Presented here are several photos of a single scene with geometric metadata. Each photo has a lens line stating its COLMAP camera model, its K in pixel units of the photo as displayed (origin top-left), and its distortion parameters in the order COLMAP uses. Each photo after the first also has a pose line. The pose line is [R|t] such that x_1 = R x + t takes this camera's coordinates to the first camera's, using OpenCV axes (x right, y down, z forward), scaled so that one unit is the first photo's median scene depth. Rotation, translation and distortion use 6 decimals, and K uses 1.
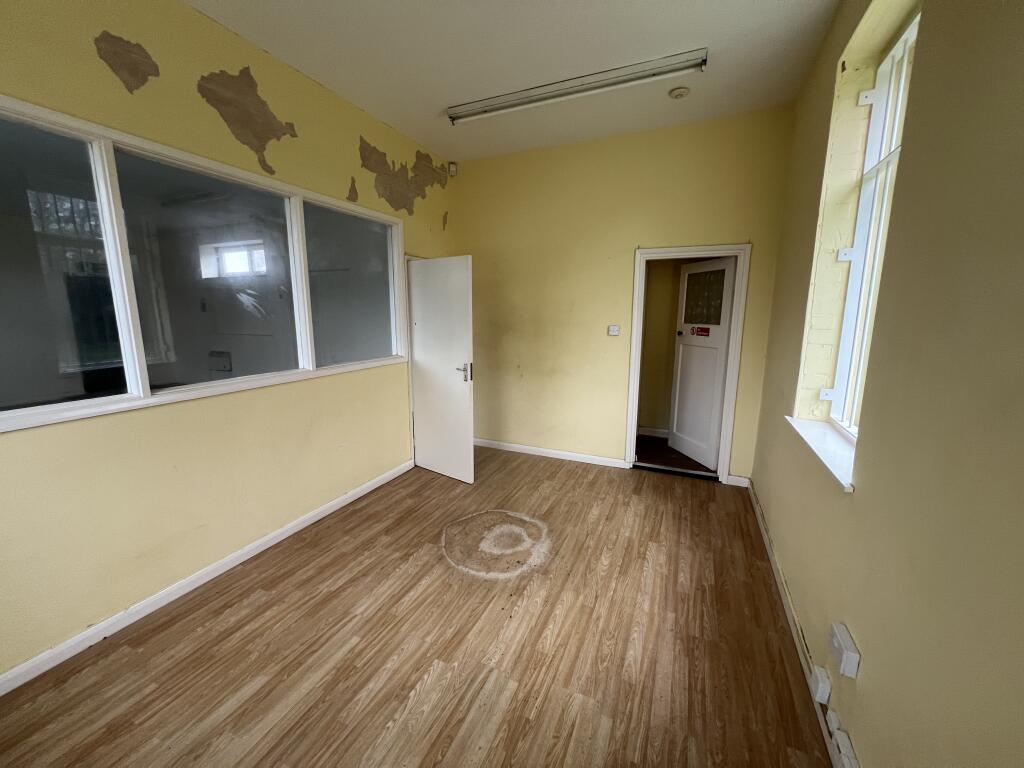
lens RADIAL K [[406.9, 0, 508.8], [0, 406.9, 382.9], [0, 0, 1]] dist [-0.001221, -0.000332]
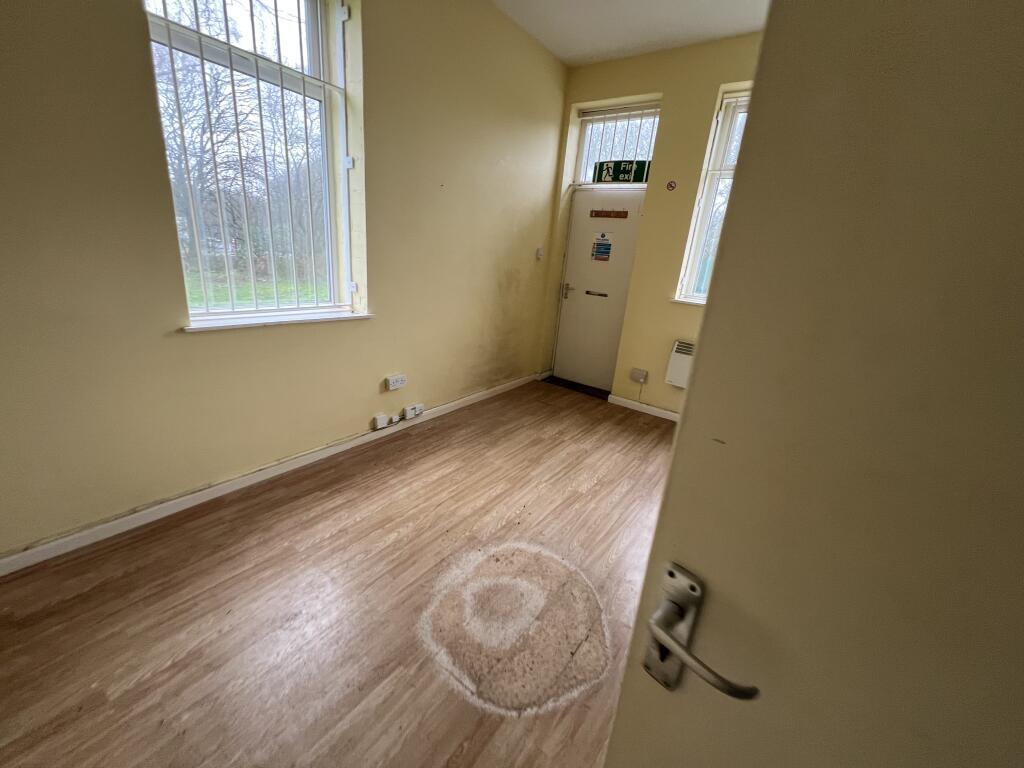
lens RADIAL K [[406.9, 0, 508.8], [0, 406.9, 382.9], [0, 0, 1]] dist [-0.001221, -0.000332]
pose [[-0.974488, -0.142422, 0.173462, -0.086852], [-0.046640, 0.884500, 0.464204, -0.221470], [-0.219540, 0.444271, -0.868577, 1.586362]]
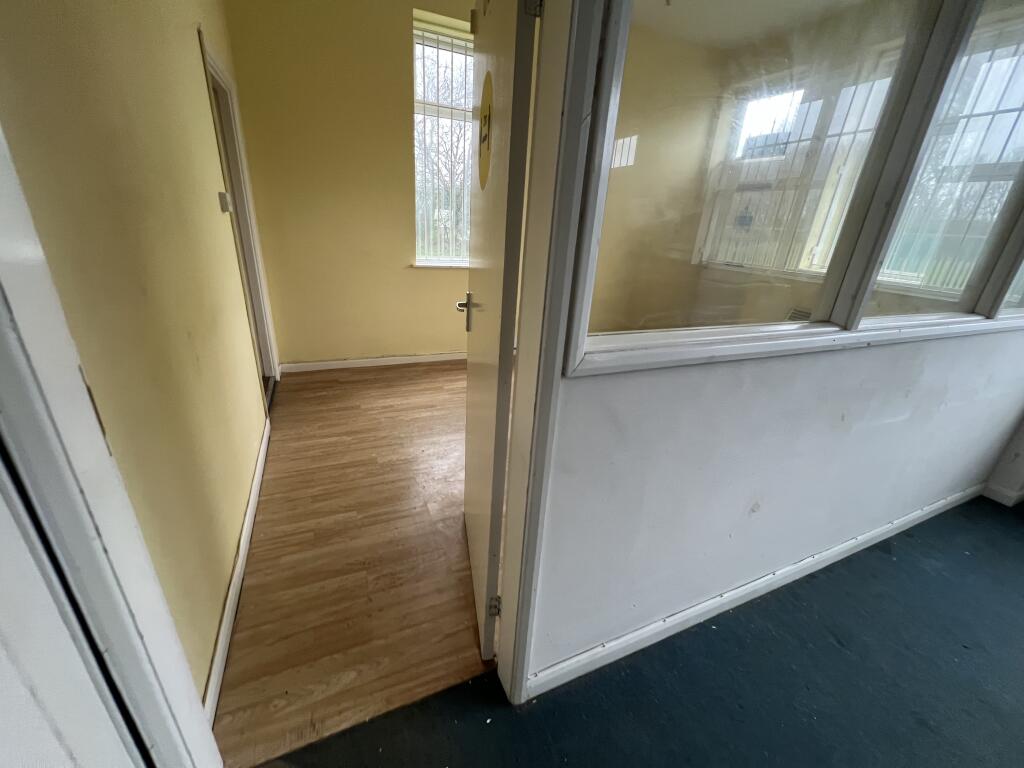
lens RADIAL K [[406.9, 0, 508.8], [0, 406.9, 382.9], [0, 0, 1]] dist [-0.001221, -0.000332]
pose [[-0.740754, -0.294385, 0.603839, -0.630169], [0.054433, 0.869610, 0.490729, -0.261926], [-0.669568, 0.396379, -0.628142, 1.880177]]
